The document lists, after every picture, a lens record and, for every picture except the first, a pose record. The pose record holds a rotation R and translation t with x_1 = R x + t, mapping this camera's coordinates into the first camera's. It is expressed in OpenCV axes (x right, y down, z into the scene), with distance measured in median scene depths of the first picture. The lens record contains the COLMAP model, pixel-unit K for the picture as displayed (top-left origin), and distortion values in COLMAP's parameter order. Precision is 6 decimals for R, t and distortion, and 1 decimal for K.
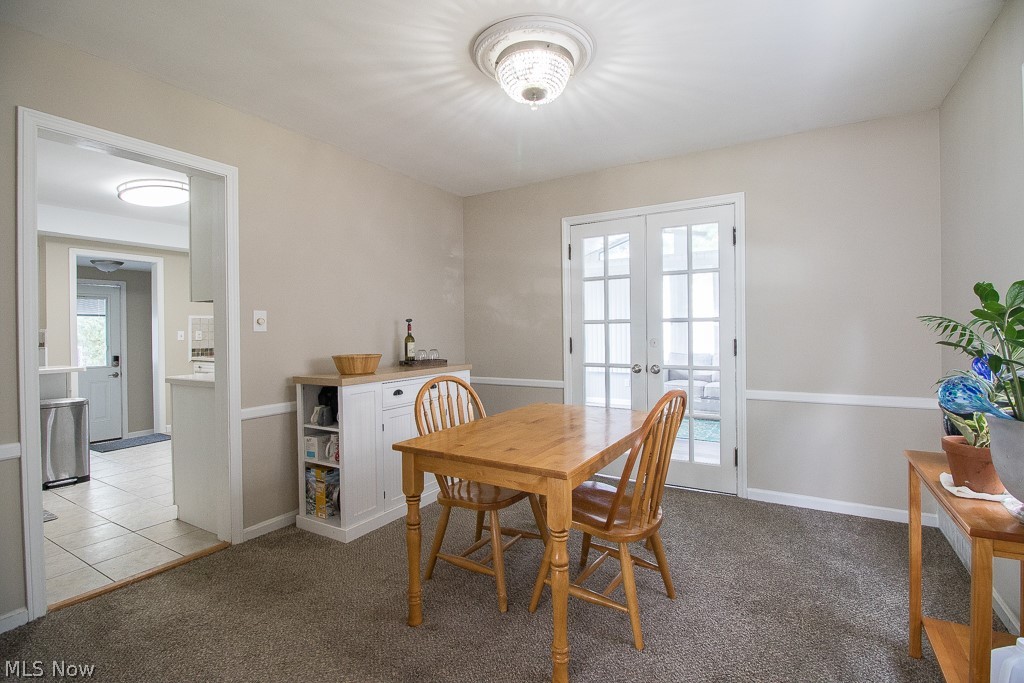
lens RADIAL K [[473.4, 0, 513.6], [0, 473.4, 334.6], [0, 0, 1]] dist [0.000423, -0.013393]
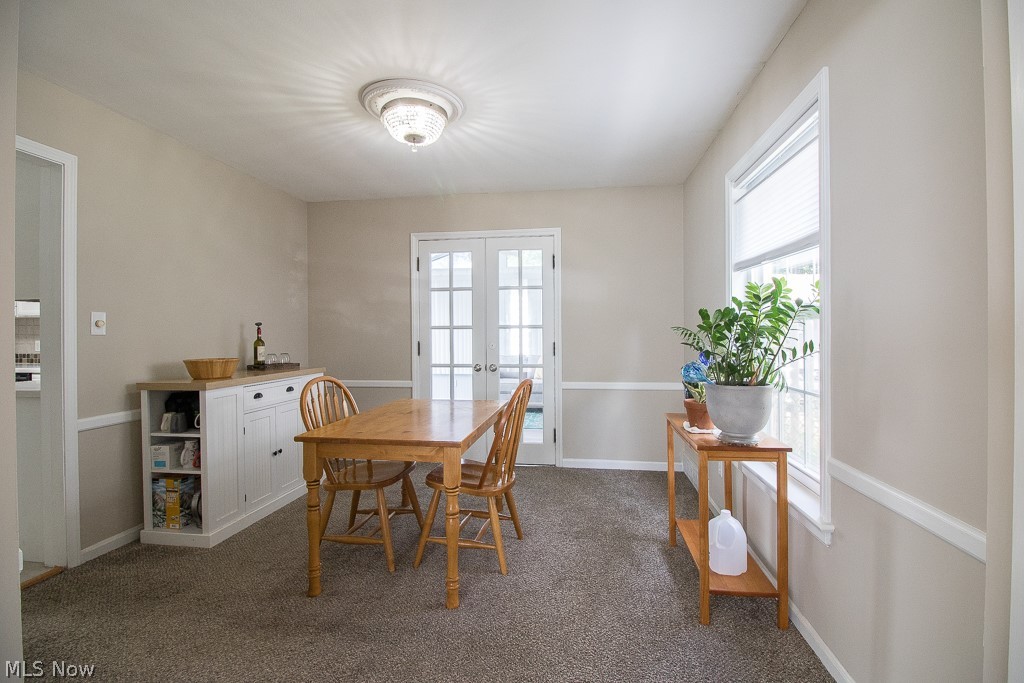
lens RADIAL K [[473.4, 0, 513.6], [0, 473.4, 334.6], [0, 0, 1]] dist [0.000423, -0.013393]
pose [[0.923690, 0.004772, 0.383110, -0.146293], [-0.001219, 0.999954, -0.009517, 0.001018], [-0.383138, 0.008324, 0.923654, -0.162839]]
